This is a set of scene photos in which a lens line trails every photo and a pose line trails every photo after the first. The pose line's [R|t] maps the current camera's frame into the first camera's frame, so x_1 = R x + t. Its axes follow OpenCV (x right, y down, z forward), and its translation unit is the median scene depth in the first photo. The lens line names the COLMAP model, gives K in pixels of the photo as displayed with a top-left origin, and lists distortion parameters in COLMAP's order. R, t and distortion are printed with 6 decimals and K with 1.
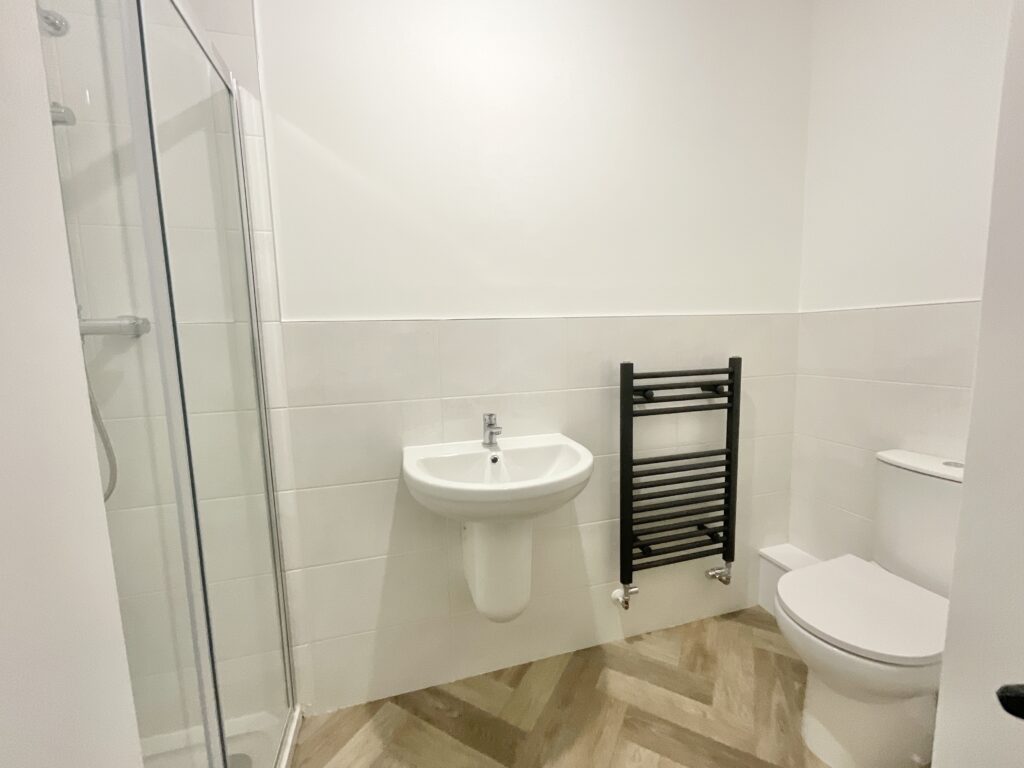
lens RADIAL K [[417.4, 0, 510.7], [0, 417.4, 384.8], [0, 0, 1]] dist [-0.008916, -0.000031]
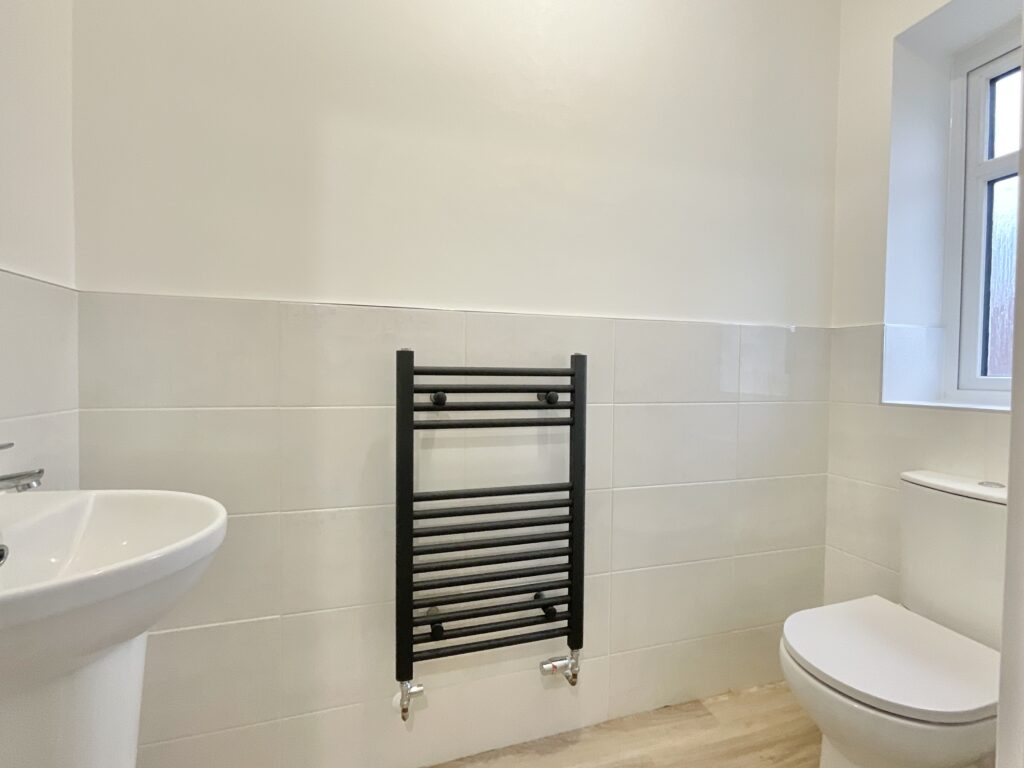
lens RADIAL K [[417.4, 0, 533.5], [0, 417.4, 354.1], [0, 0, 1]] dist [-0.008916, -0.000031]
pose [[0.998601, 0.052774, 0.003301, 0.452078], [-0.052174, 0.993539, -0.100785, 0.010905], [-0.008598, 0.100472, 0.994903, 0.277039]]
